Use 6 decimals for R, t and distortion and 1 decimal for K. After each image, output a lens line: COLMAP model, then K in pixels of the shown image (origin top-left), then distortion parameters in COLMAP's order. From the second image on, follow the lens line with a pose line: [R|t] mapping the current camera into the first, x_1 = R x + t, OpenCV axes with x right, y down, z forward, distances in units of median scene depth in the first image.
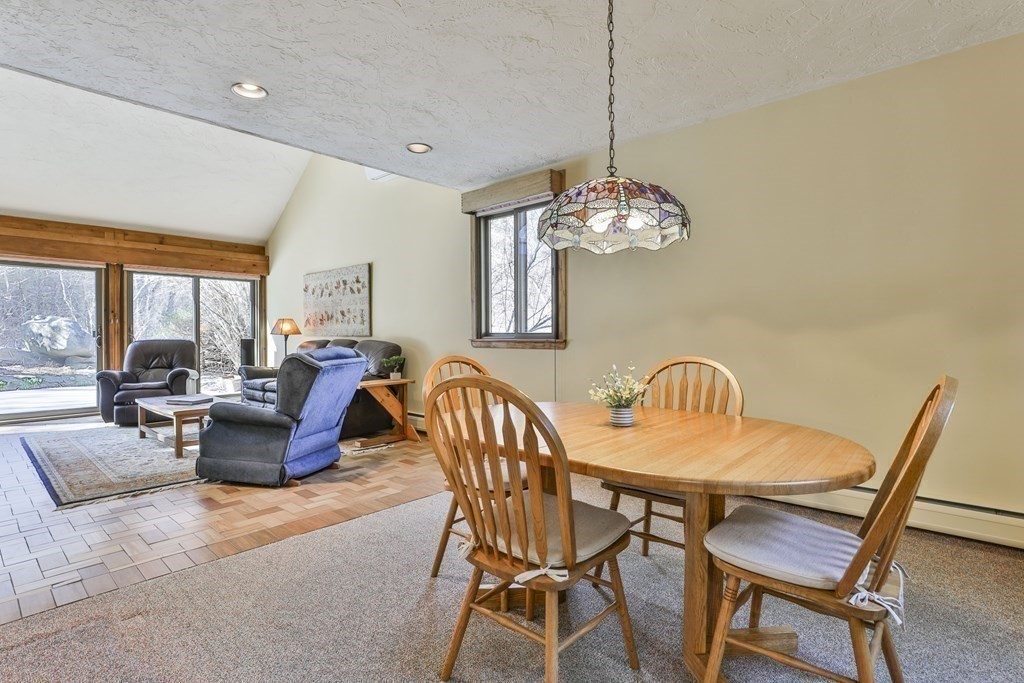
lens RADIAL K [[503.8, 0, 490.5], [0, 503.8, 333.1], [0, 0, 1]] dist [-0.018494, 0.001732]
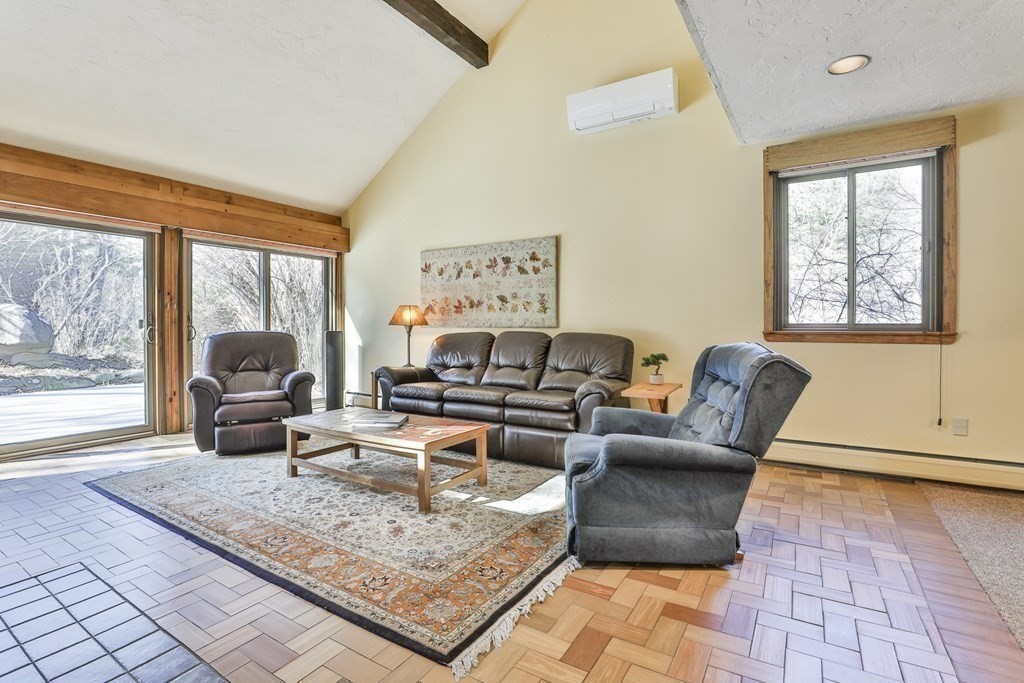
lens RADIAL K [[484.8, 0, 503.9], [0, 484.8, 324.1], [0, 0, 1]] dist [-0.030533, 0.003148]
pose [[0.983703, 0.002233, 0.179787, -0.418904], [-0.001804, 0.999995, -0.002550, 0.002639], [-0.179792, 0.002184, 0.983702, 0.237262]]
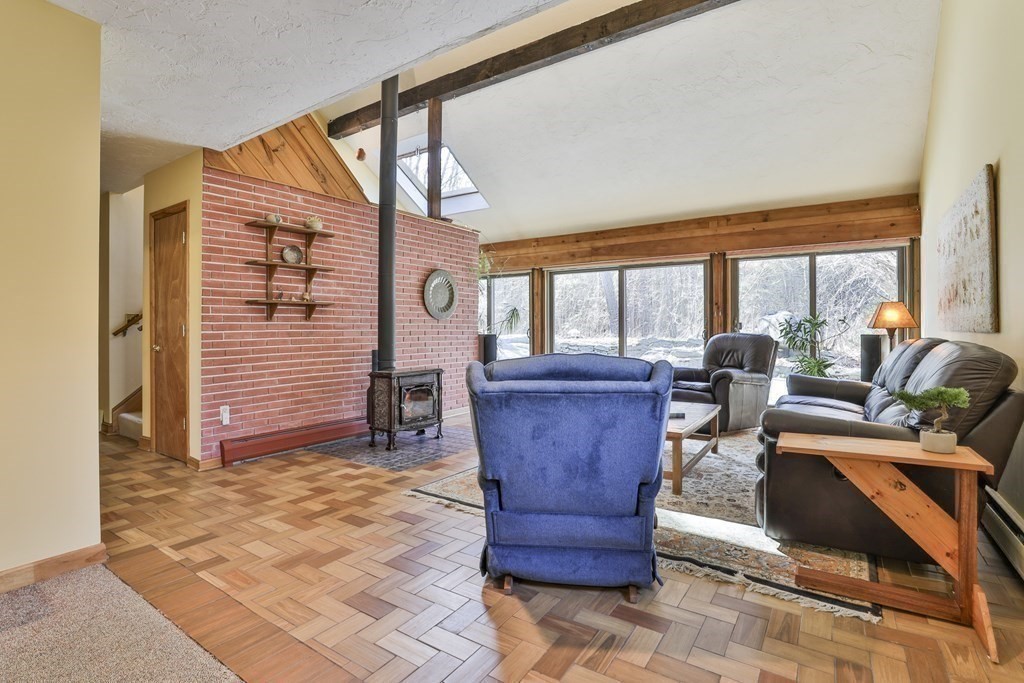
lens RADIAL K [[484.8, 0, 511.9], [0, 484.8, 328.6], [0, 0, 1]] dist [-0.030533, 0.003148]
pose [[0.168074, 0.002850, -0.985770, 0.082509], [0.002405, 0.999992, 0.003301, -0.000156], [0.985771, -0.002926, 0.168066, 0.481081]]
